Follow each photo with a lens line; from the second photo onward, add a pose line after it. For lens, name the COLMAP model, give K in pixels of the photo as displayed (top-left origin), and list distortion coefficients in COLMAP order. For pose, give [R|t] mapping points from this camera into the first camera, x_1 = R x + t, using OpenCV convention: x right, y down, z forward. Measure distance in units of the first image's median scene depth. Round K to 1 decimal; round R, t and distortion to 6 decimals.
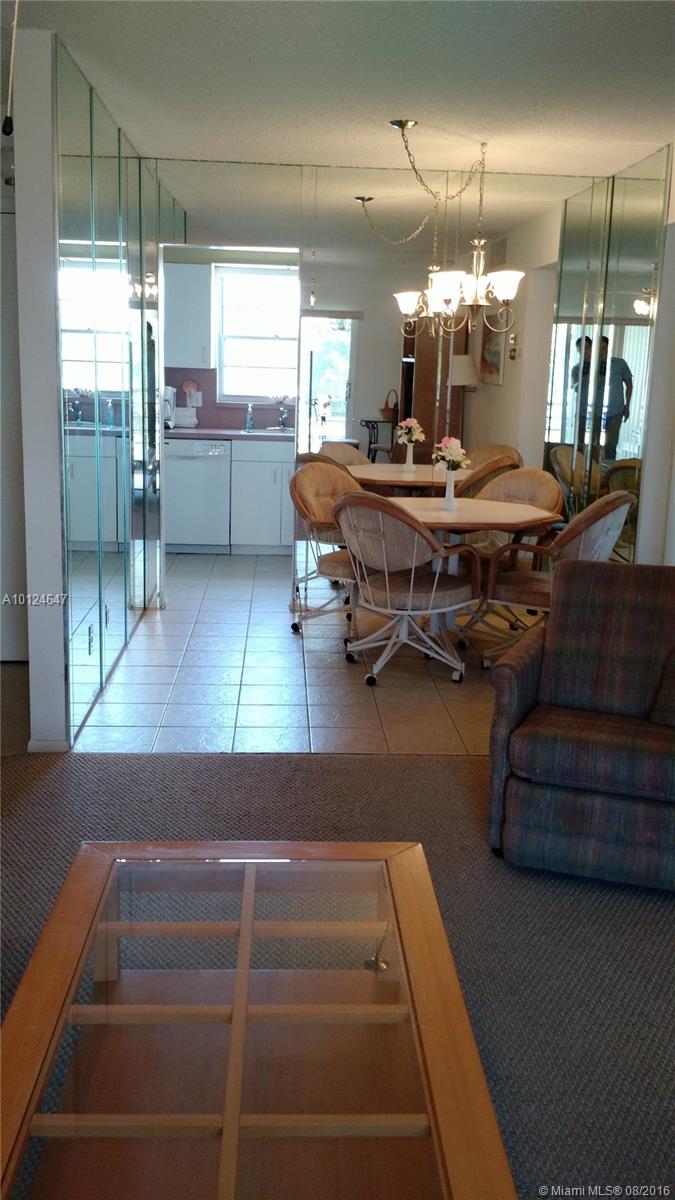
lens RADIAL K [[1088.0, 0, 337.5], [0, 1088.0, 600.0], [0, 0, 1]] dist [0.109220, -0.259925]
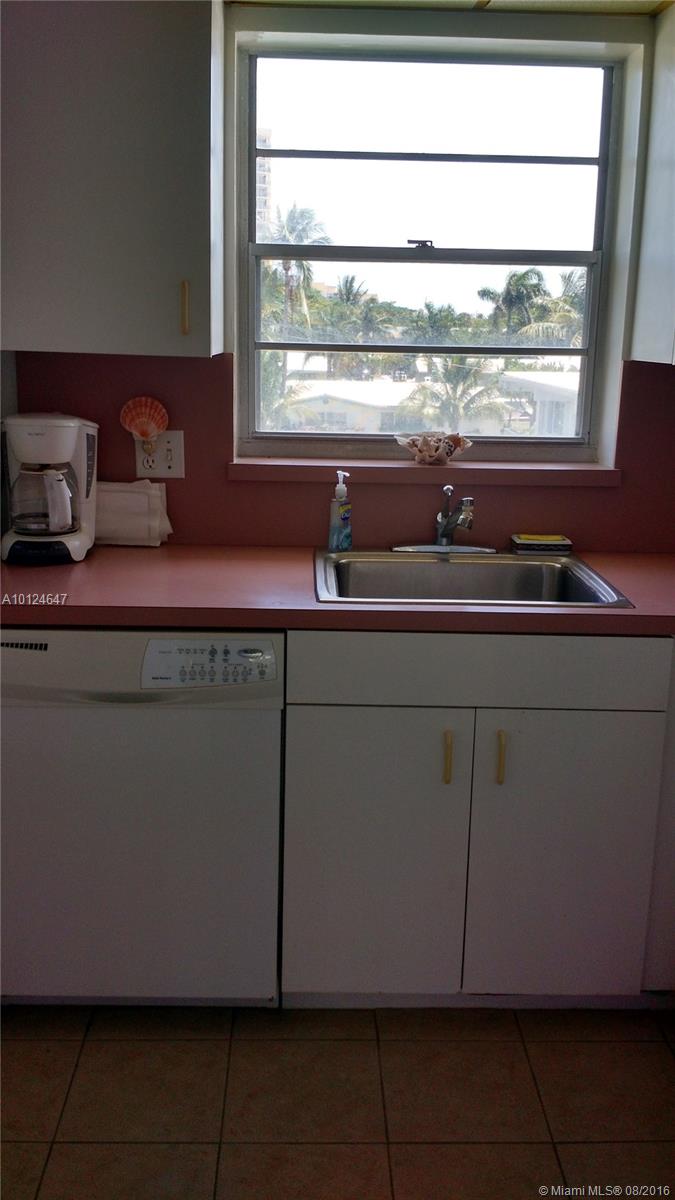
lens RADIAL K [[1088.0, 0, 337.5], [0, 1088.0, 600.0], [0, 0, 1]] dist [0.109220, -0.259925]
pose [[0.999778, -0.002873, -0.020858, -0.083467], [0.003631, 0.999330, 0.036423, -0.171922], [0.020739, -0.036491, 0.999119, 0.773434]]
